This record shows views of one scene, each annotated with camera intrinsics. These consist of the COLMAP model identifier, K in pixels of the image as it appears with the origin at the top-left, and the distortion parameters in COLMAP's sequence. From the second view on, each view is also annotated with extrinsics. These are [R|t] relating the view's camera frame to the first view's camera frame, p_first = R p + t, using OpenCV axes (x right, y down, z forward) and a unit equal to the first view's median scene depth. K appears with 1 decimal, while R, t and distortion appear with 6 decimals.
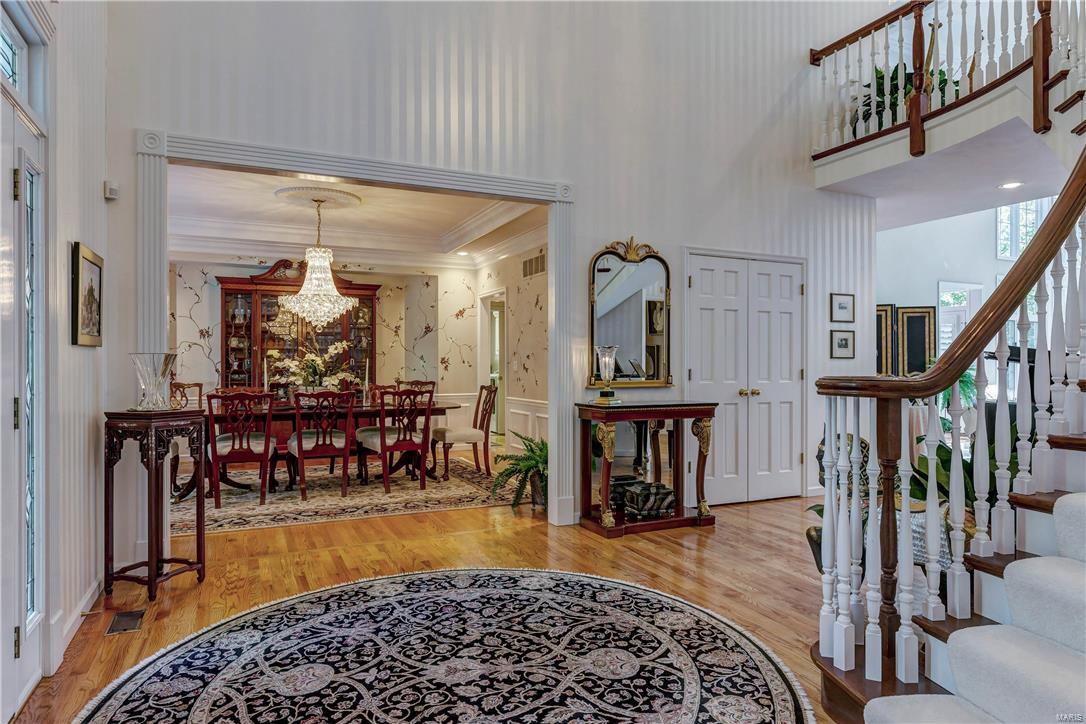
lens RADIAL K [[659.1, 0, 543.0], [0, 659.1, 362.0], [0, 0, 1]] dist [0.000946, 0.000512]
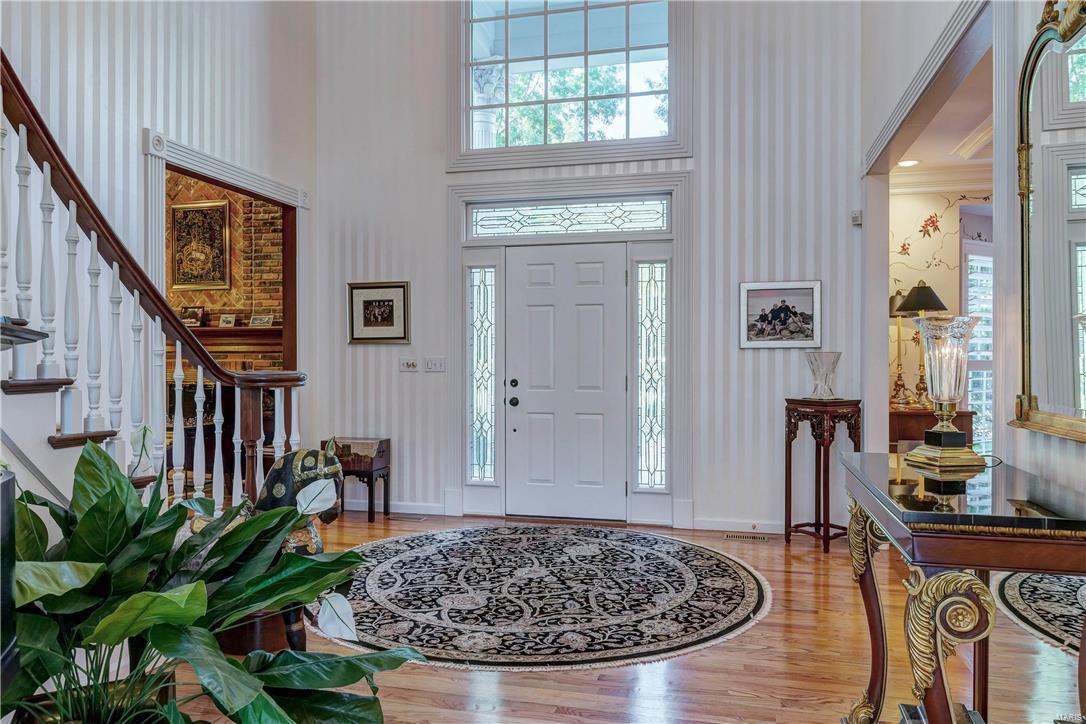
lens RADIAL K [[745.9, 0, 543.0], [0, 745.9, 362.0], [0, 0, 1]] dist [-0.000526, -0.000049]
pose [[-0.633657, 0.002360, -0.773610, 0.989920], [0.001648, 0.999997, 0.001700, 0.002414], [0.773612, -0.000197, -0.633659, 1.817650]]
